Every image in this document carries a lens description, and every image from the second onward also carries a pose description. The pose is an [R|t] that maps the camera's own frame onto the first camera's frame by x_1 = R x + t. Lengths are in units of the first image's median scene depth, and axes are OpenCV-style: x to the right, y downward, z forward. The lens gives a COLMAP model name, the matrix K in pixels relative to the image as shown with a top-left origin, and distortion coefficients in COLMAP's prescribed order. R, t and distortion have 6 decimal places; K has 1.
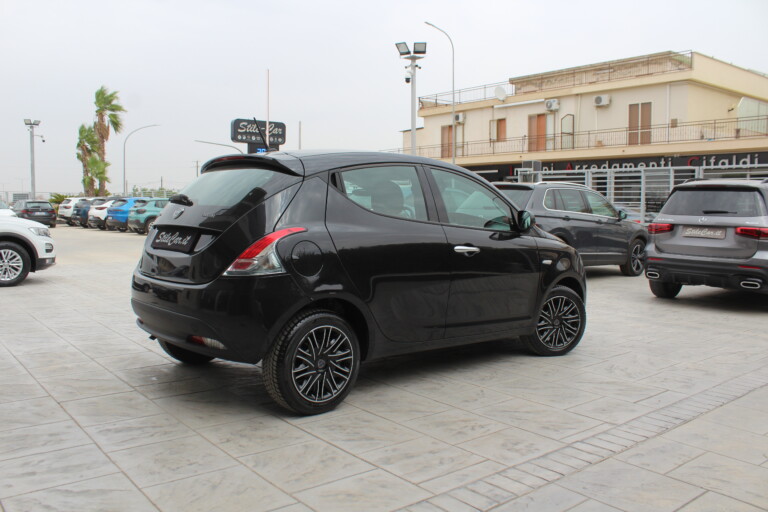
lens RADIAL K [[640.1, 0, 378.3], [0, 640.1, 254.6], [0, 0, 1]] dist [-0.136517, 0.094648]
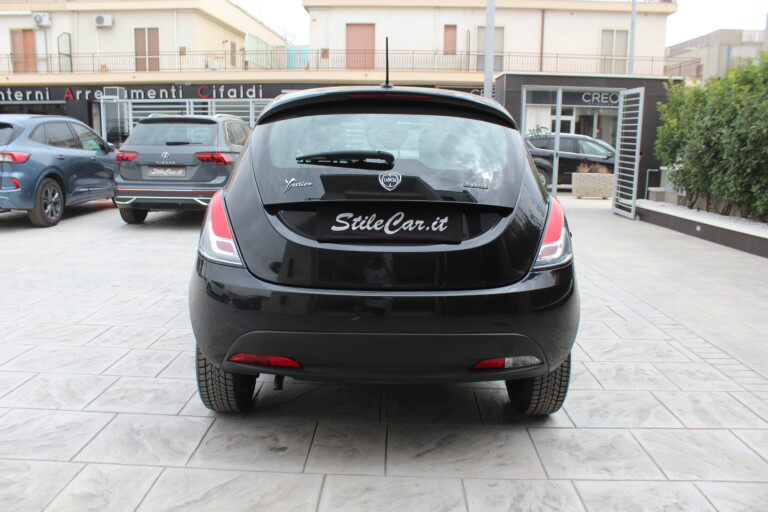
lens RADIAL K [[640.1, 0, 370.7], [0, 640.1, 256.5], [0, 0, 1]] dist [-0.136517, 0.094648]
pose [[0.667725, -0.138524, 0.731406, -0.727137], [0.049636, 0.988632, 0.141927, -0.075318], [-0.742752, -0.058464, 0.667010, 0.523564]]
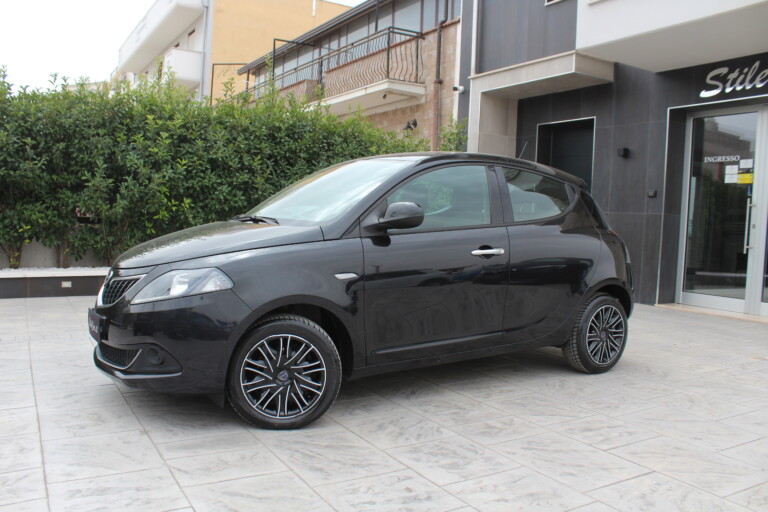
lens RADIAL K [[640.1, 0, 380.9], [0, 640.1, 259.1], [0, 0, 1]] dist [-0.136517, 0.094648]
pose [[-0.986686, -0.061722, 0.150472, -0.109368], [-0.041196, 0.989866, 0.135900, -0.141164], [-0.157336, 0.127892, -0.979229, 2.241320]]
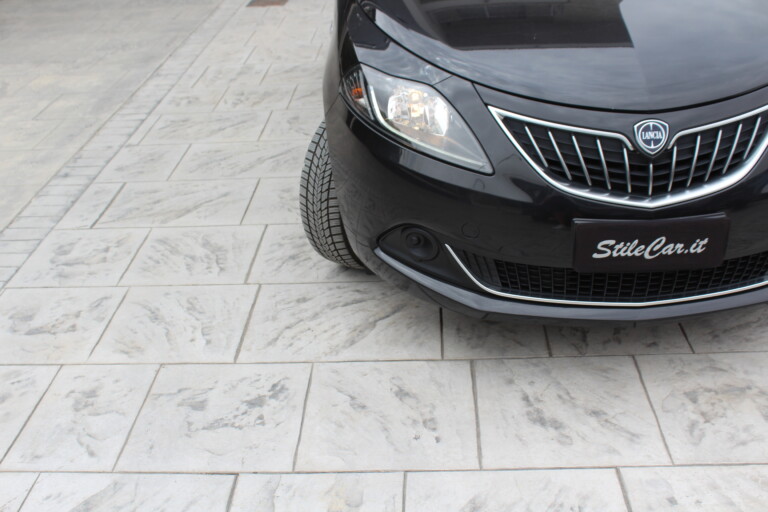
lens RADIAL K [[838.8, 0, 380.0], [0, 838.8, 256.5], [0, 0, 1]] dist [-0.093241, 0.000000]
pose [[-0.669076, 0.365546, -0.647081, 0.809077], [-0.013849, 0.864392, 0.502628, -0.170380], [0.743065, 0.345257, -0.573281, 1.677449]]
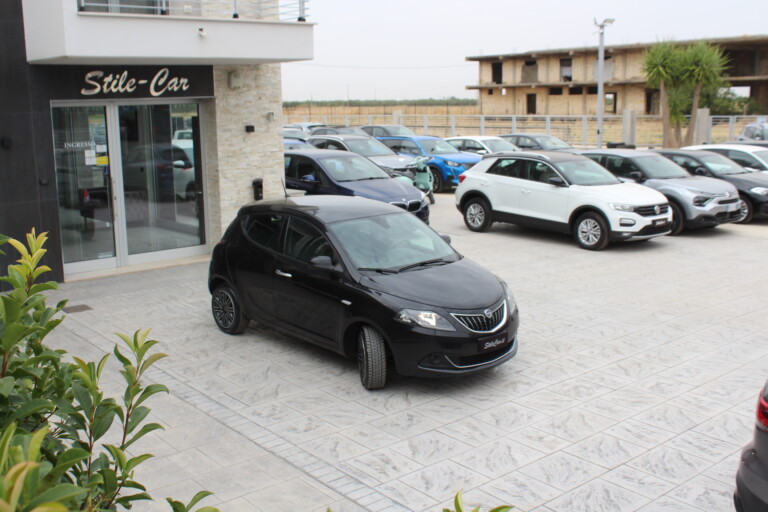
lens RADIAL K [[838.8, 0, 380.0], [0, 838.8, 254.5], [0, 0, 1]] dist [-0.093241, 0.000000]
pose [[0.008874, 0.173605, -0.984775, 2.146469], [-0.061527, 0.983043, 0.172745, -0.420410], [0.998066, 0.059057, 0.019405, 1.215146]]
